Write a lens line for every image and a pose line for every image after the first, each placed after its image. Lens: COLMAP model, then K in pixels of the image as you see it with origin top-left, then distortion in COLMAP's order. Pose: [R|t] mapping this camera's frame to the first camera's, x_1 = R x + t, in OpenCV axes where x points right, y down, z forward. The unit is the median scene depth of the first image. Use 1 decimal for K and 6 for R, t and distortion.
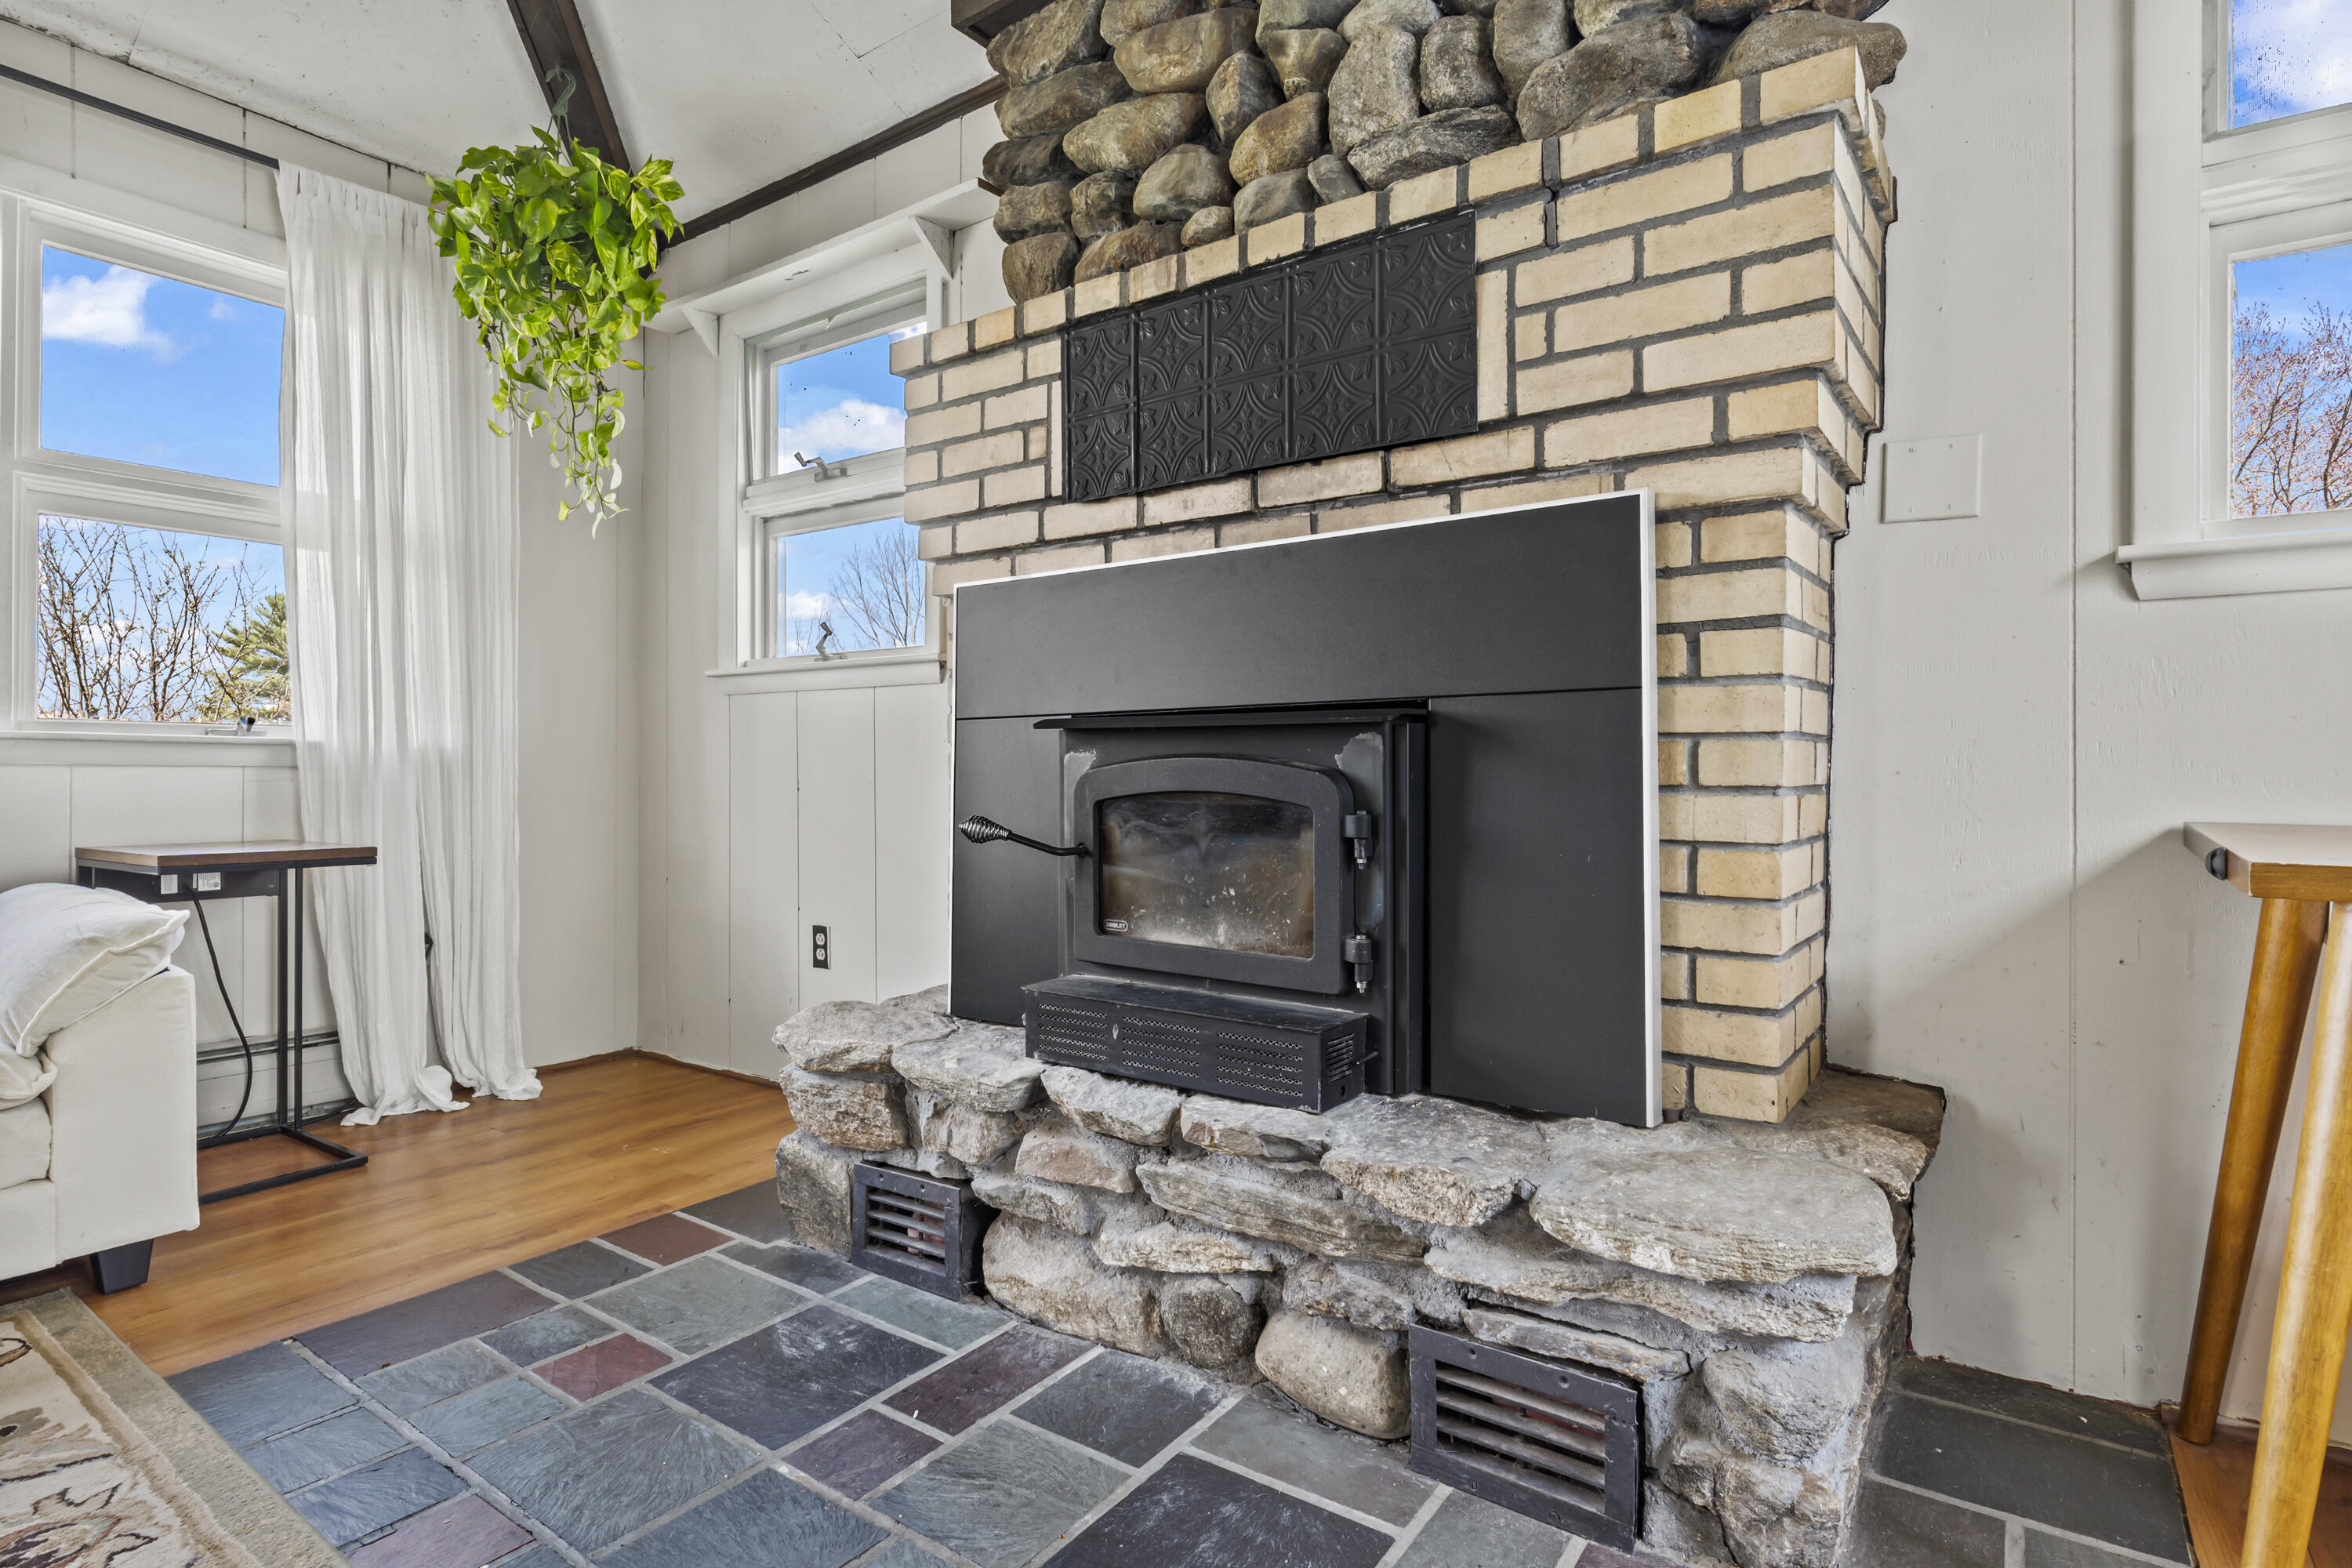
lens RADIAL K [[1140.9, 0, 1176.0], [0, 1140.9, 784.0], [0, 0, 1]] dist [-0.009194, -0.000133]
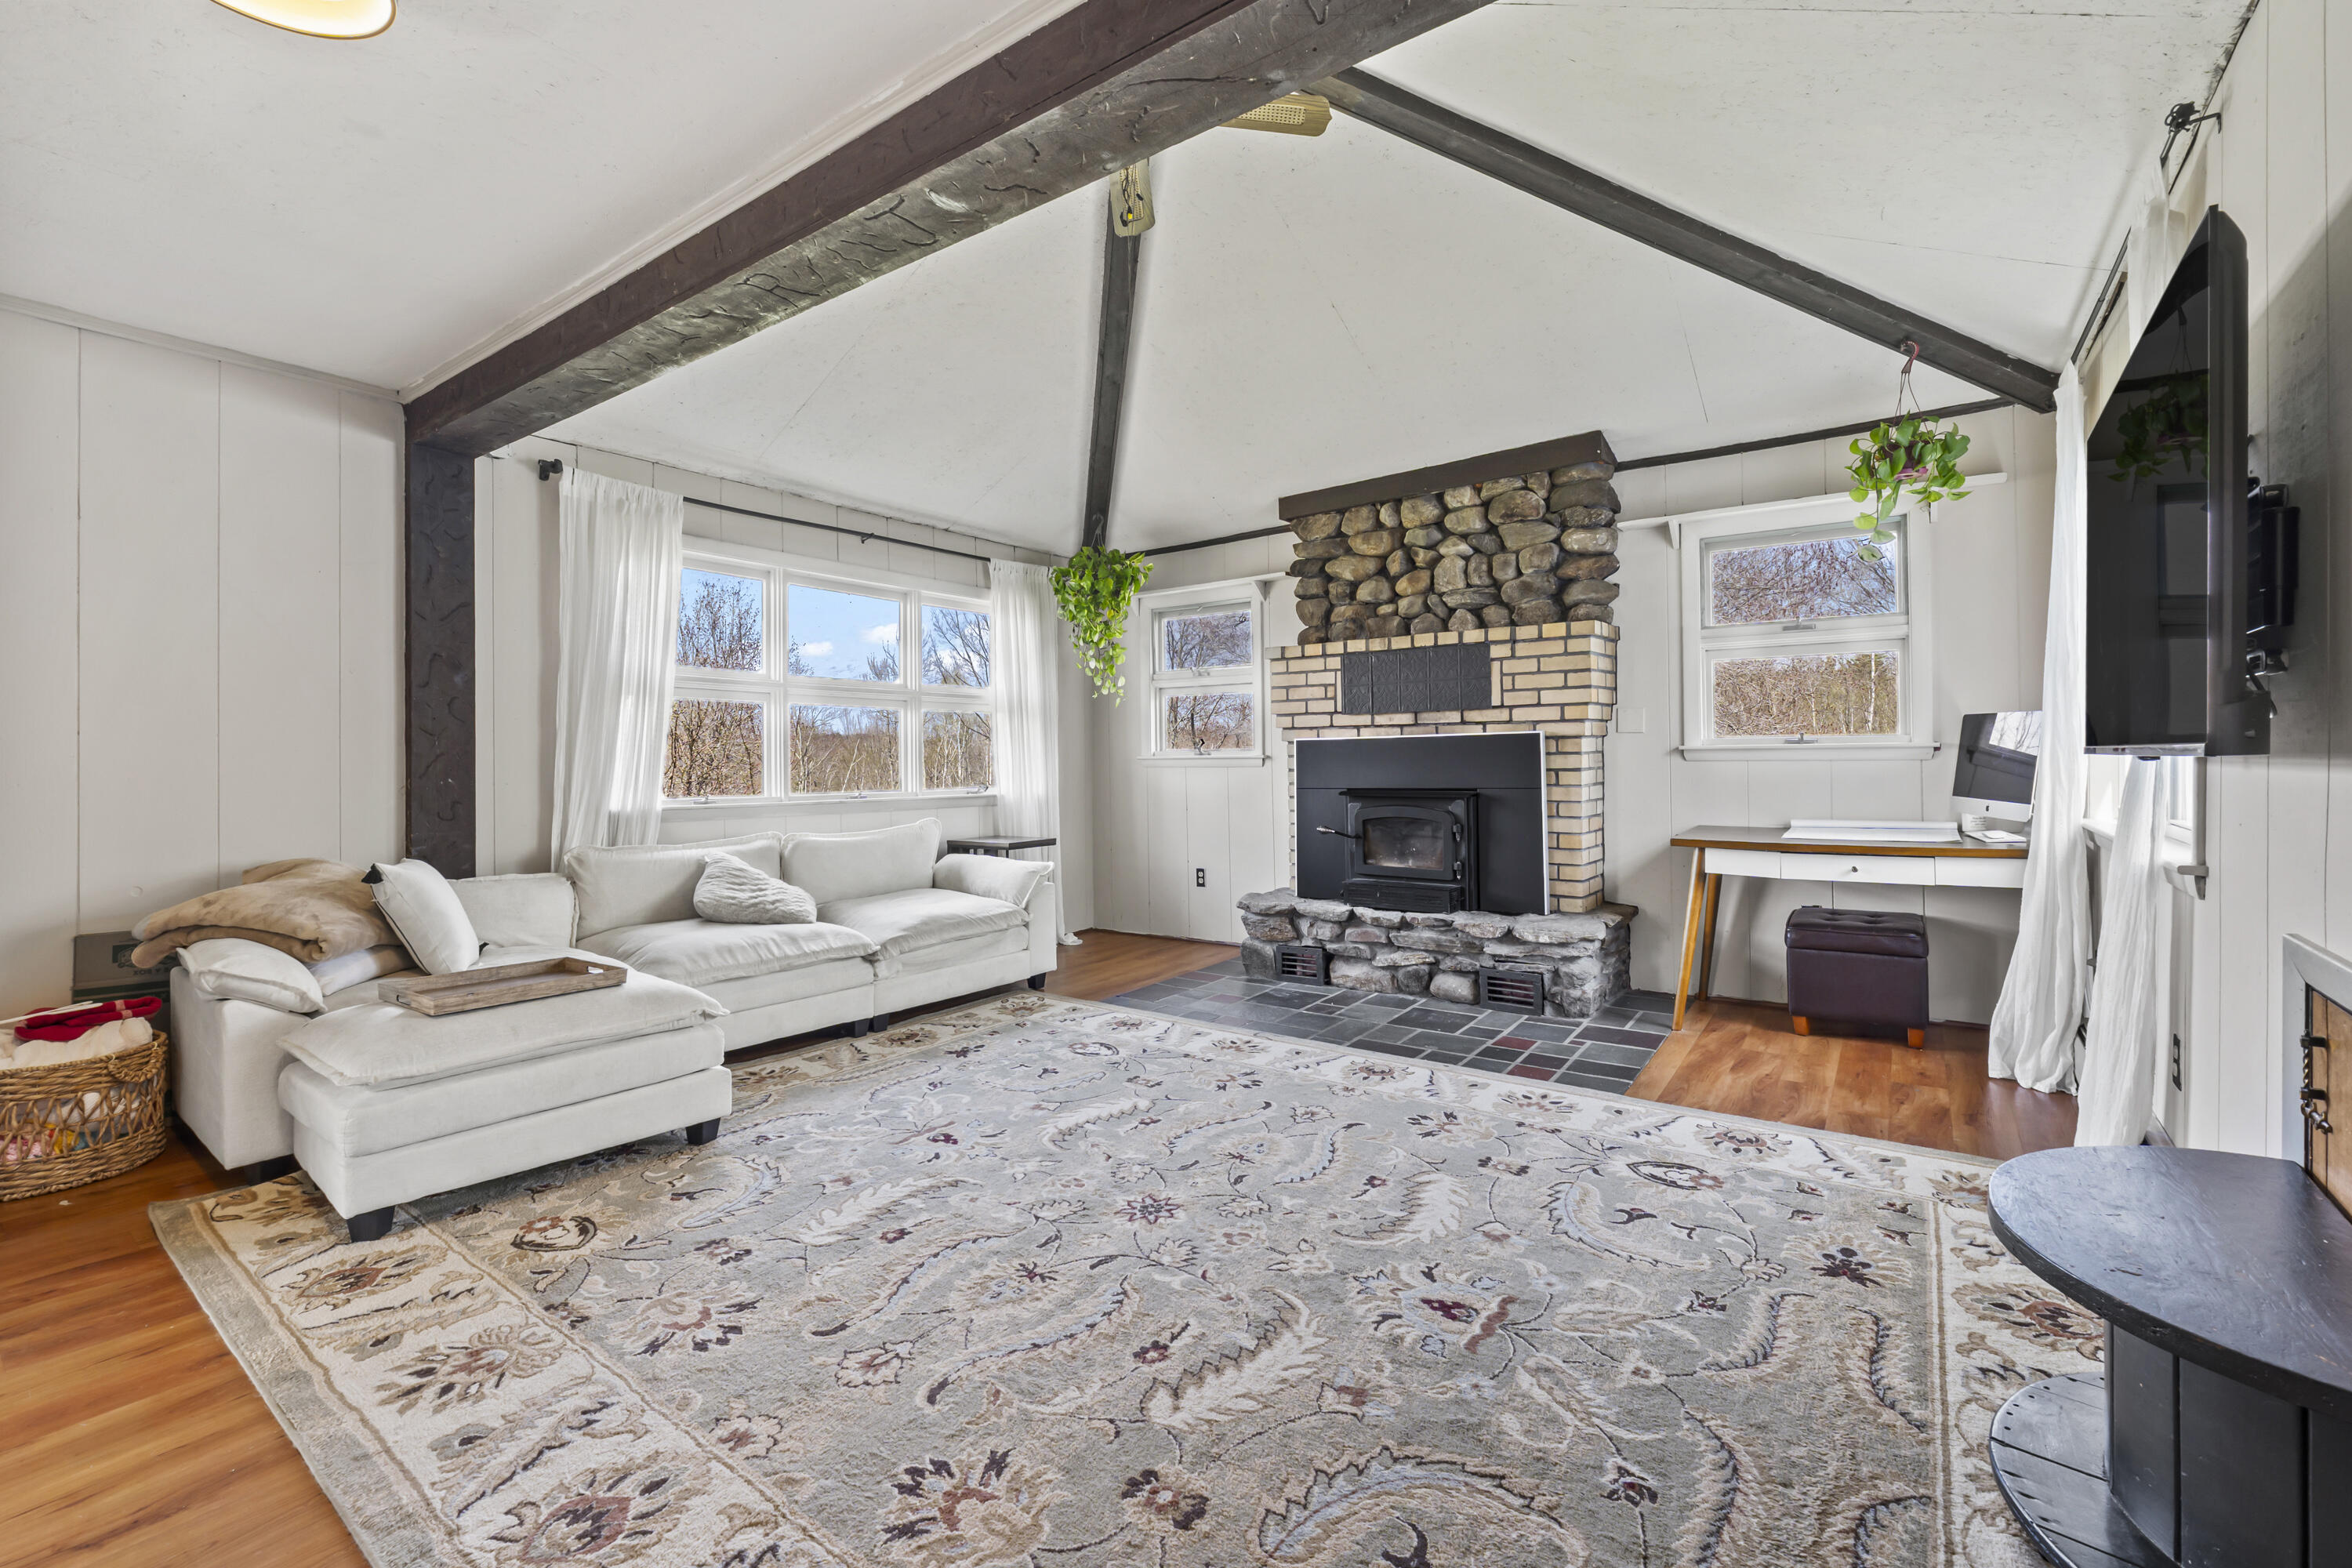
lens RADIAL K [[1011.0, 0, 1167.0], [0, 1011.0, 752.1], [0, 0, 1]] dist [-0.000230, -0.000381]
pose [[0.999854, -0.013140, -0.010929, -0.629696], [0.012987, 0.999819, -0.013929, -0.151089], [0.011110, 0.013785, 0.999843, -1.890982]]
